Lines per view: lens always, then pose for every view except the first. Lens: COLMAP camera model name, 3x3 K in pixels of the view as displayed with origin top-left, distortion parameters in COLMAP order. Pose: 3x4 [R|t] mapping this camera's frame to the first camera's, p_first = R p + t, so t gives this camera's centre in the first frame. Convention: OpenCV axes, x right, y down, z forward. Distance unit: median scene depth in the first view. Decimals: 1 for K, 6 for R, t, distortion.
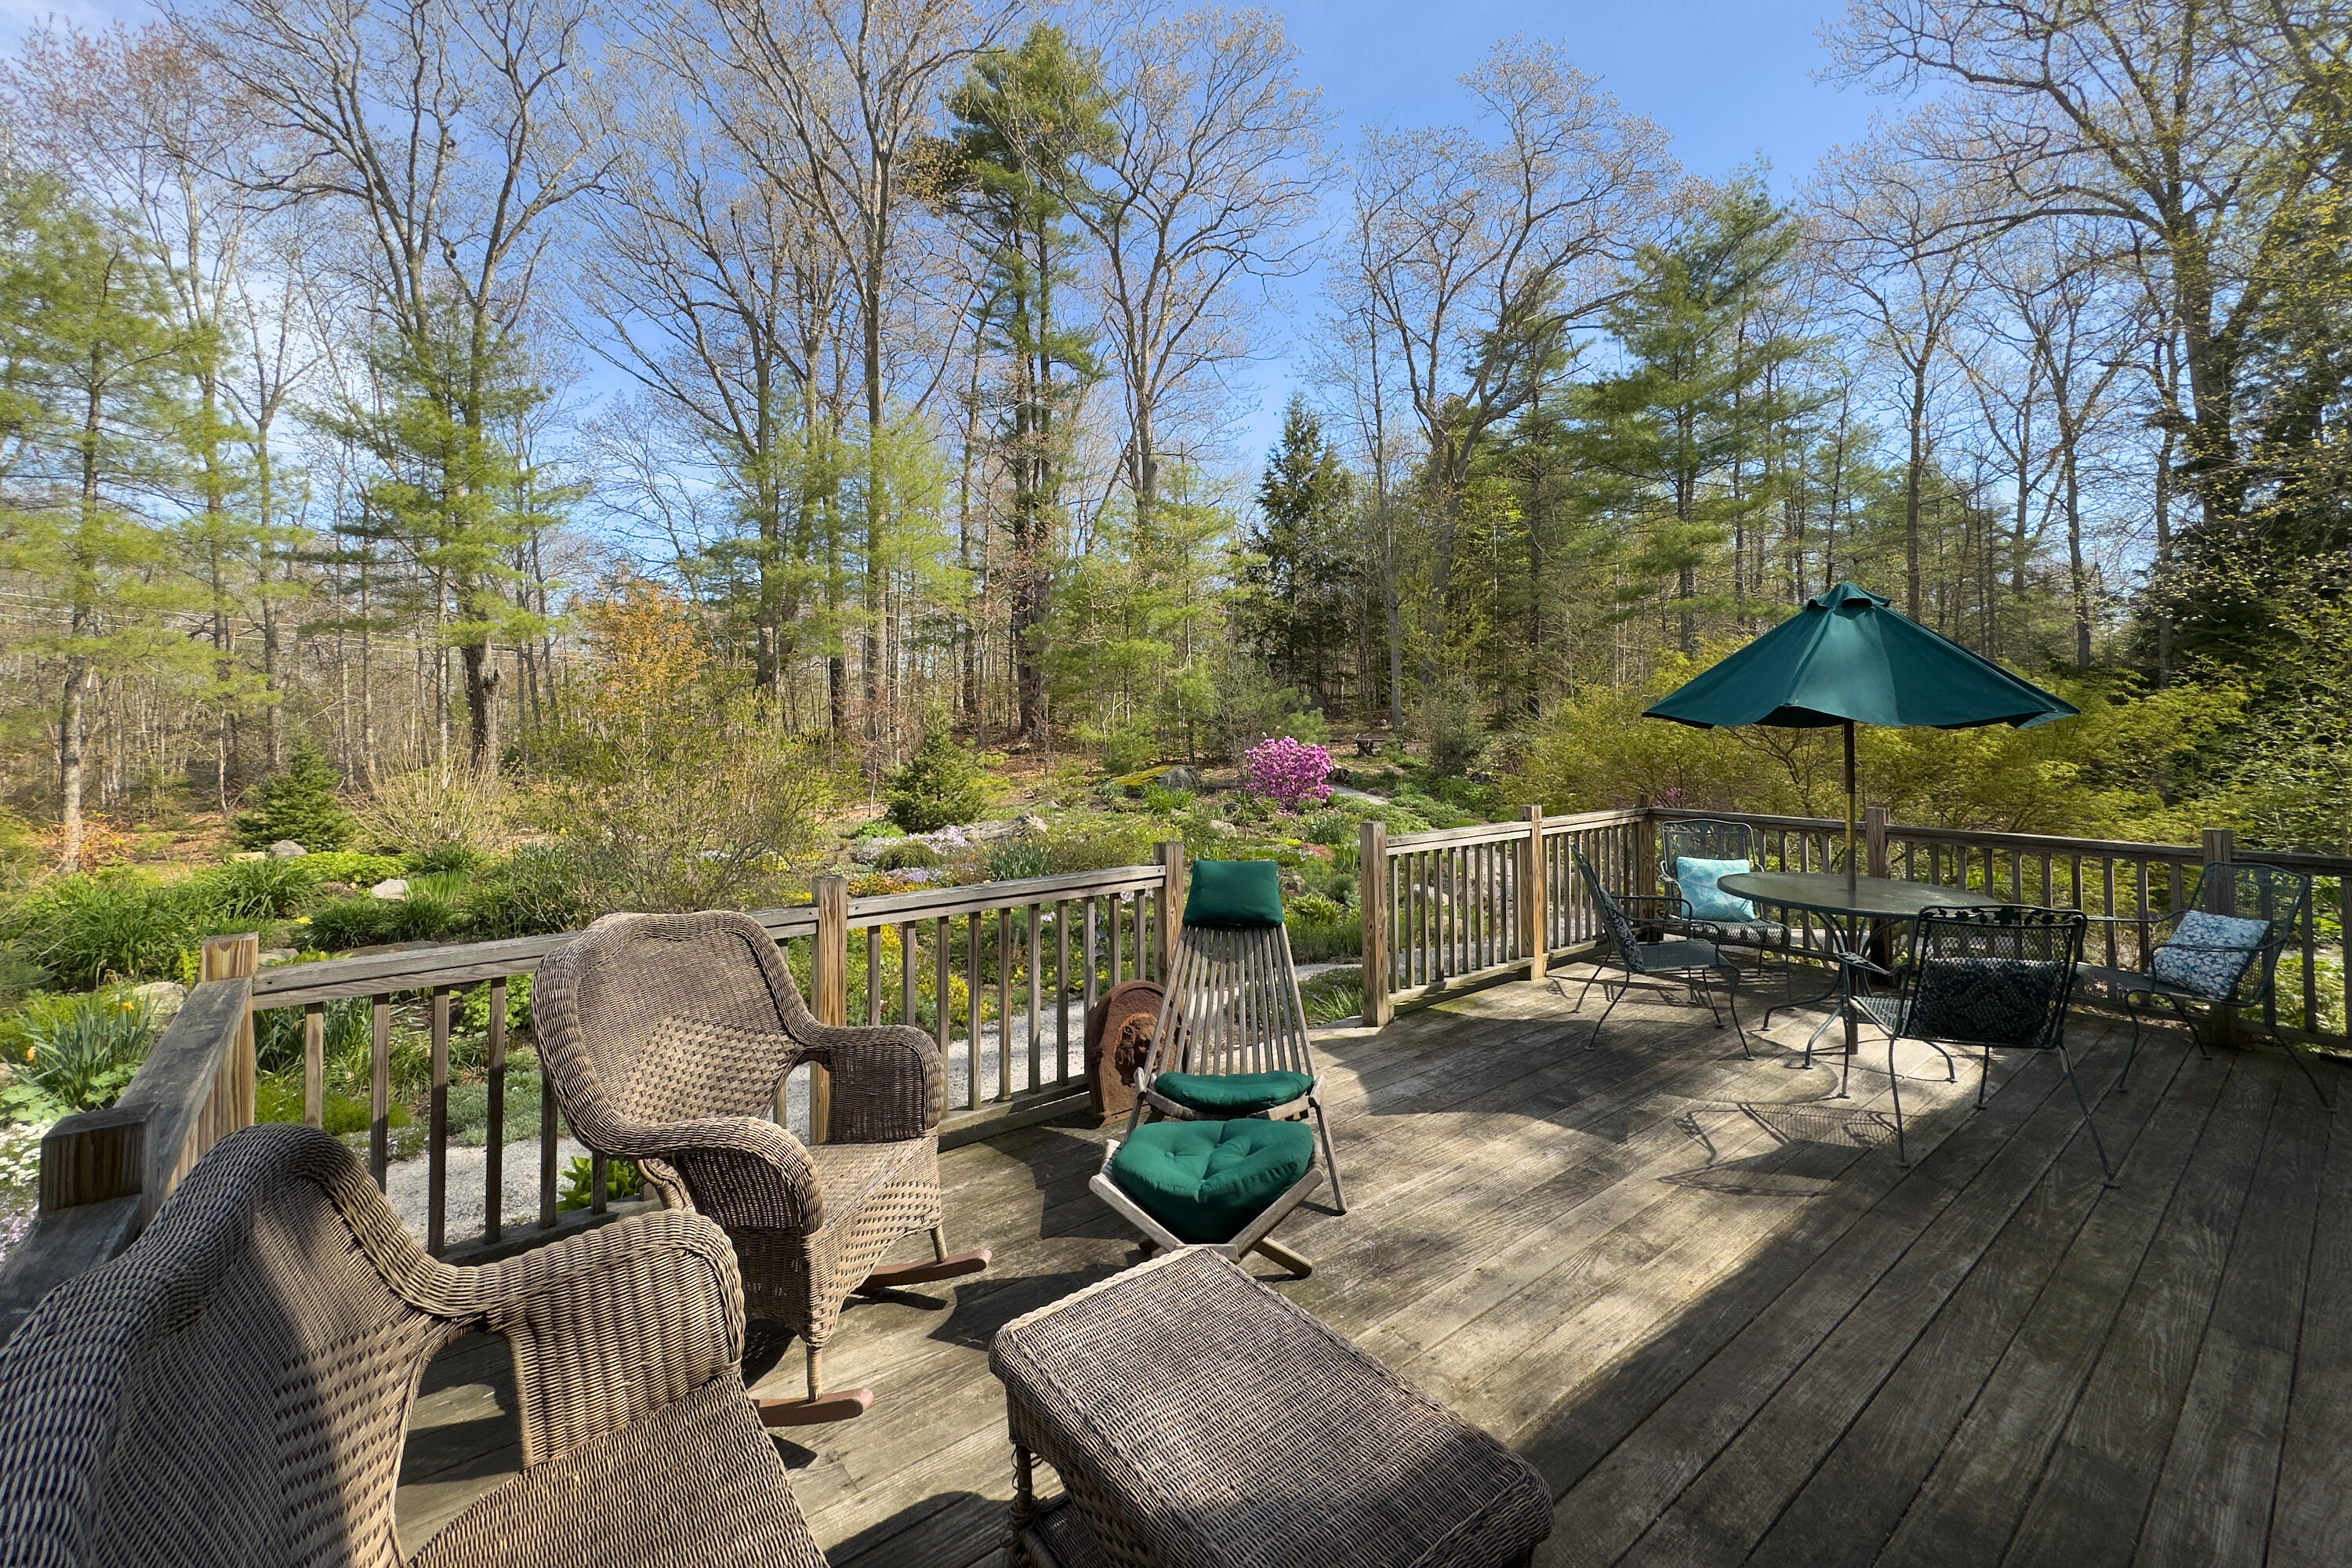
lens RADIAL K [[981.5, 0, 1171.6], [0, 981.5, 680.8], [0, 0, 1]] dist [-0.002552, -0.000238]
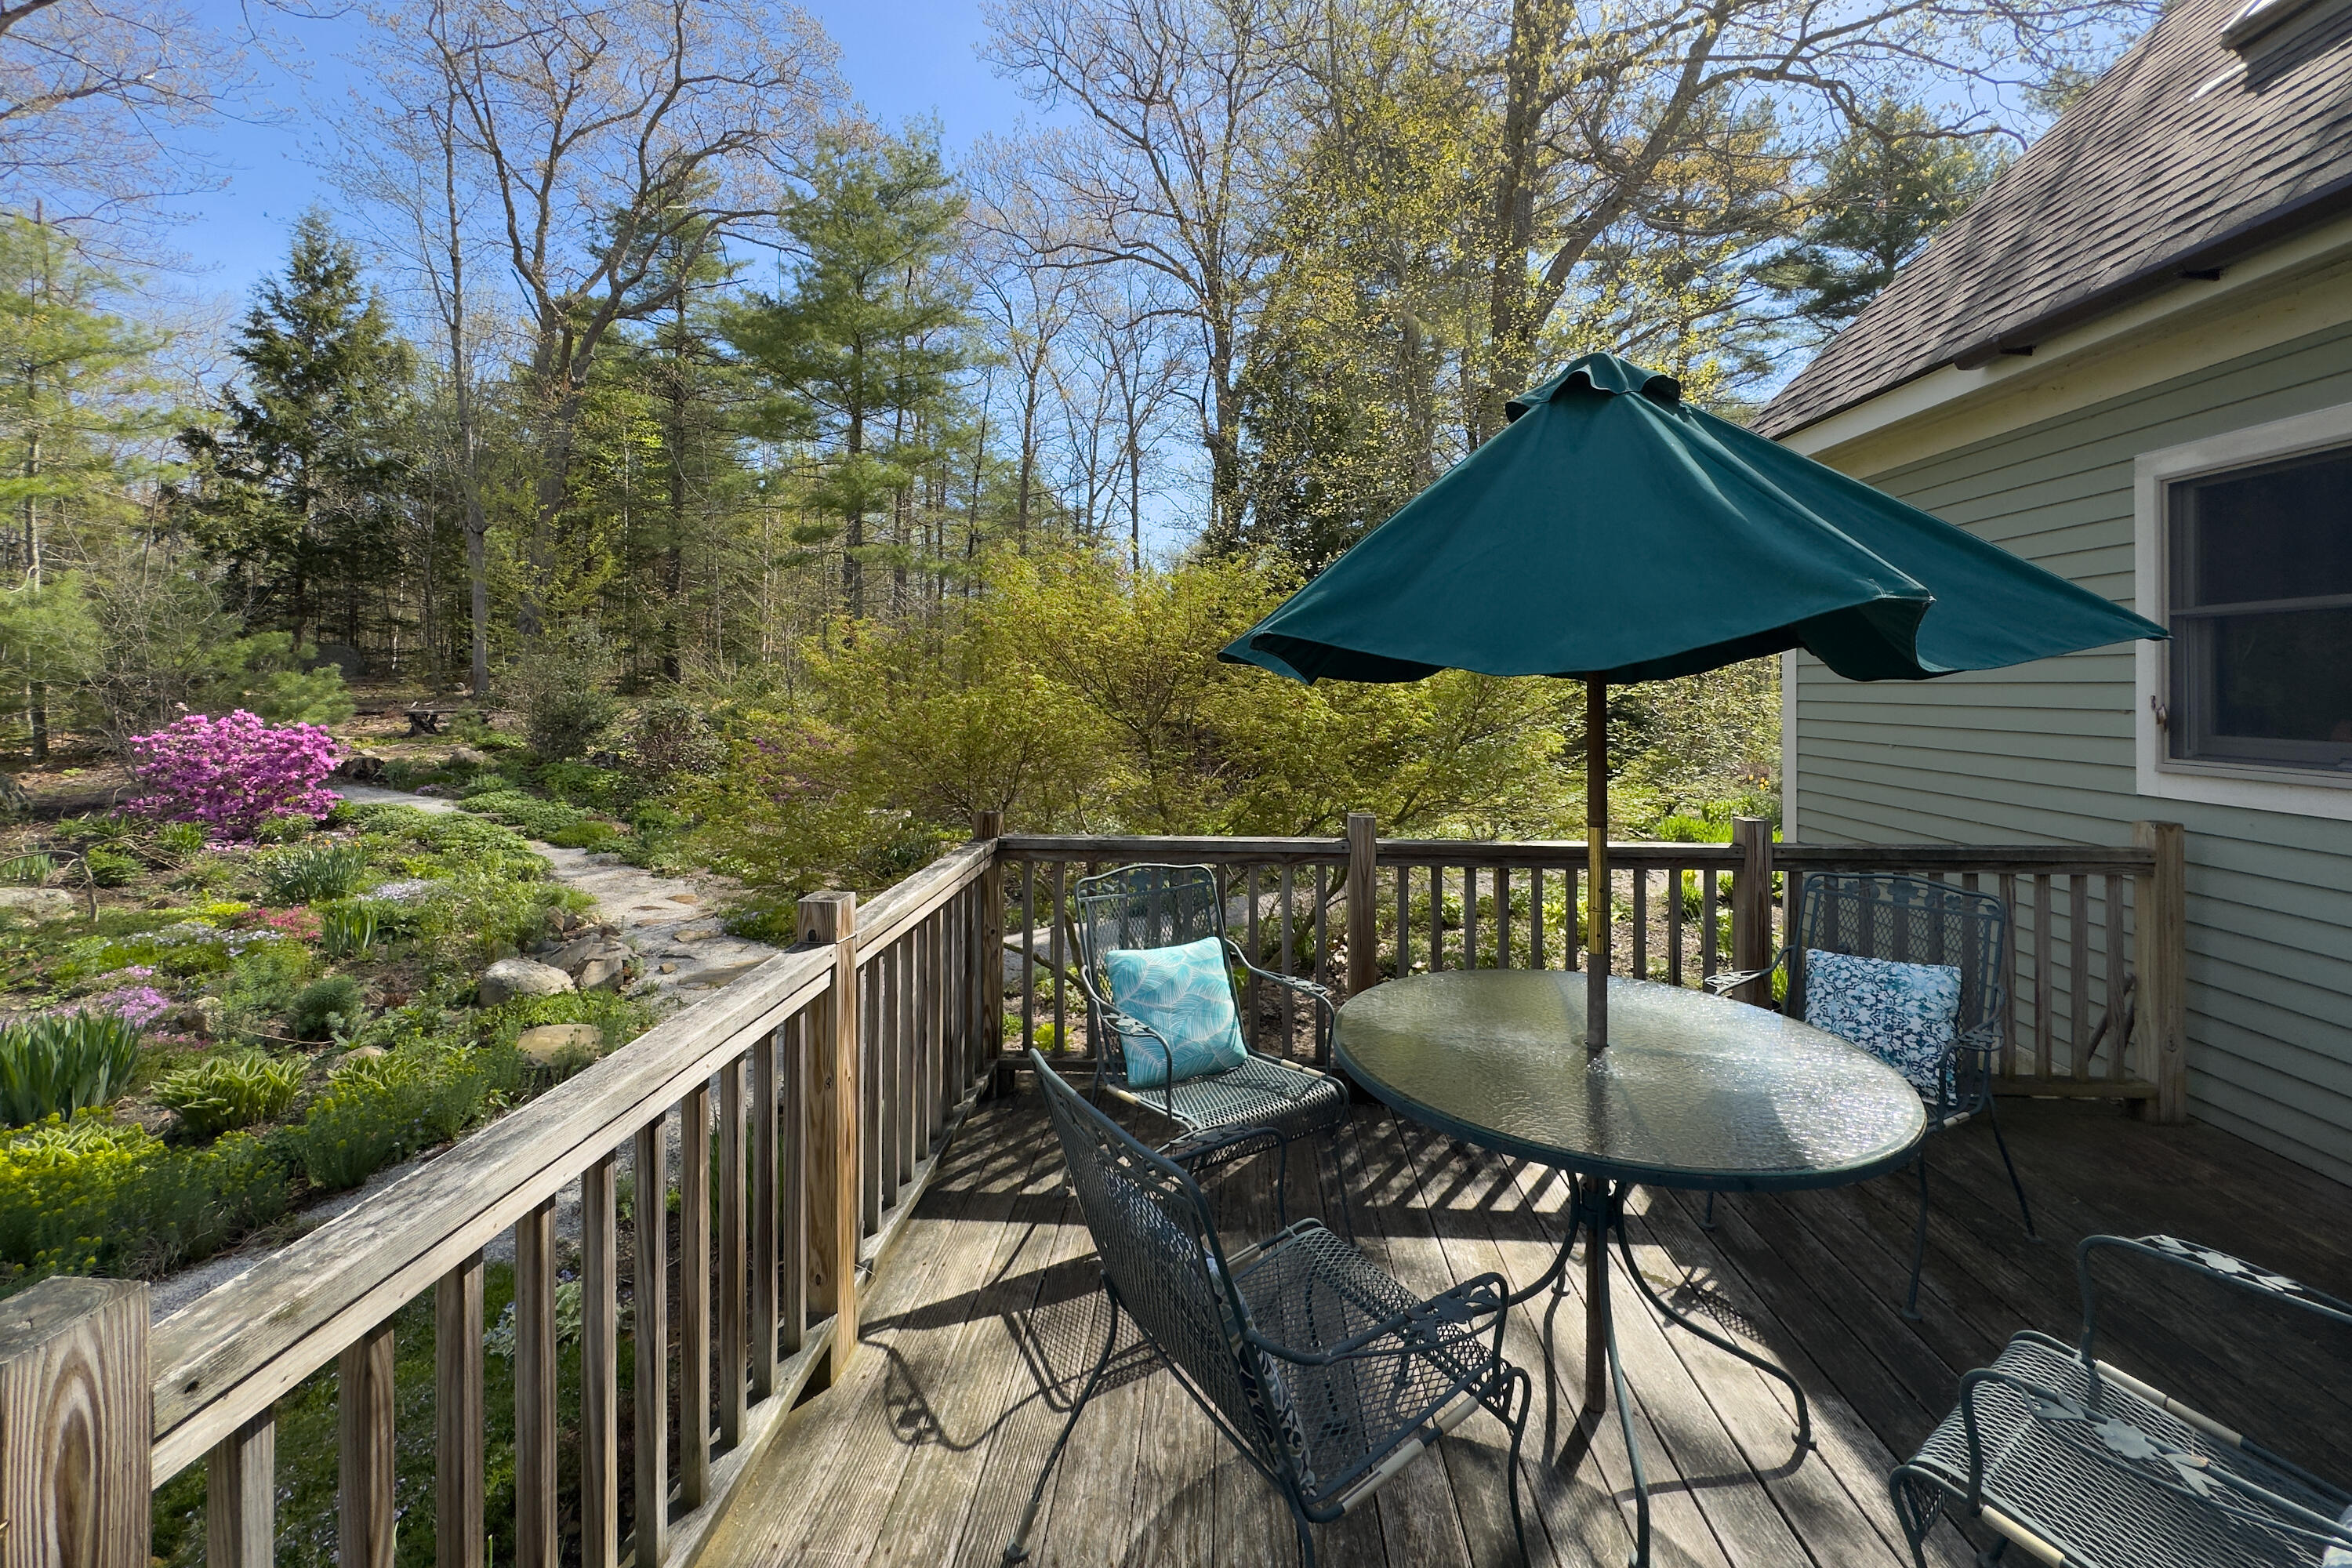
lens RADIAL K [[981.5, 0, 1171.6], [0, 981.5, 680.8], [0, 0, 1]] dist [-0.002552, -0.000238]
pose [[0.671493, 0.001963, 0.741008, 0.028854], [-0.028402, 0.999330, 0.023090, 0.005506], [-0.740466, -0.036551, 0.671099, 0.105684]]
